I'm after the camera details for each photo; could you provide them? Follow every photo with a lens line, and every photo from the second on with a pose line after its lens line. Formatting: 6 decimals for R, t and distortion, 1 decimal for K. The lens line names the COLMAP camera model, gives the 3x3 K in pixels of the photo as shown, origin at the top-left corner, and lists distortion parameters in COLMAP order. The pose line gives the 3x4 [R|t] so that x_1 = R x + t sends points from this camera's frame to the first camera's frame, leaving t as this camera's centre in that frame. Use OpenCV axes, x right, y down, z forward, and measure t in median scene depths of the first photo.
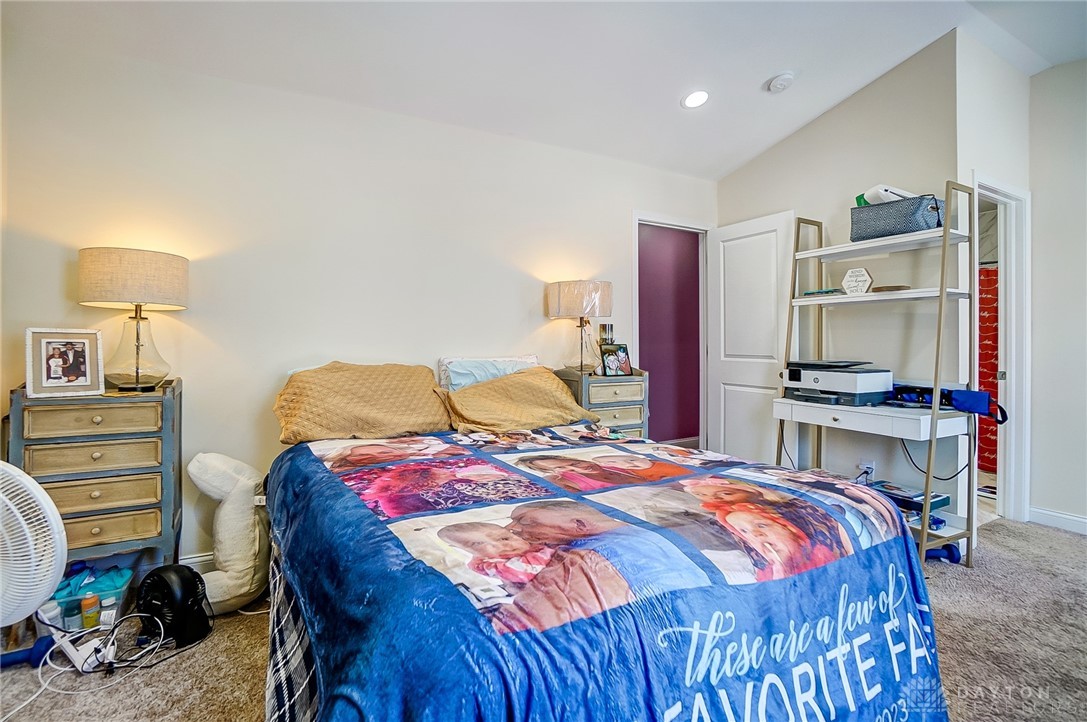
lens RADIAL K [[487.1, 0, 541.8], [0, 487.1, 353.4], [0, 0, 1]] dist [-0.001465, 0.000549]
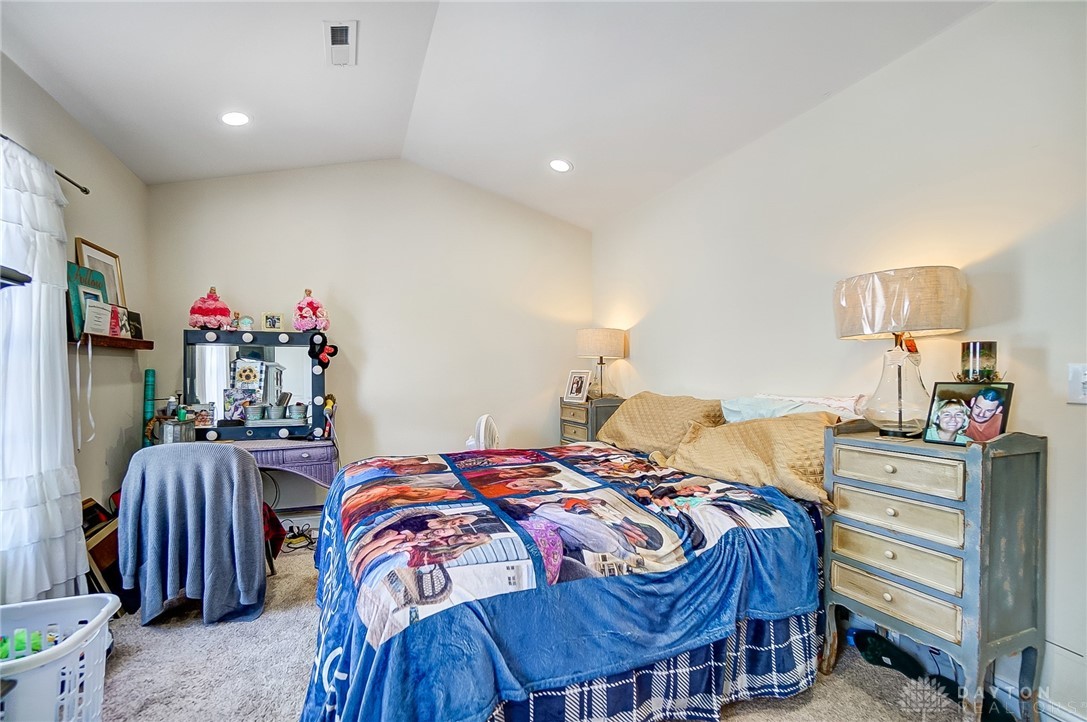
lens RADIAL K [[487.1, 0, 543.5], [0, 487.1, 370.4], [0, 0, 1]] dist [-0.001465, 0.000549]
pose [[-0.125155, -0.010964, -0.992077, 0.775496], [-0.018567, 0.999790, -0.008707, -0.020787], [0.991963, 0.017330, -0.125333, 0.695695]]
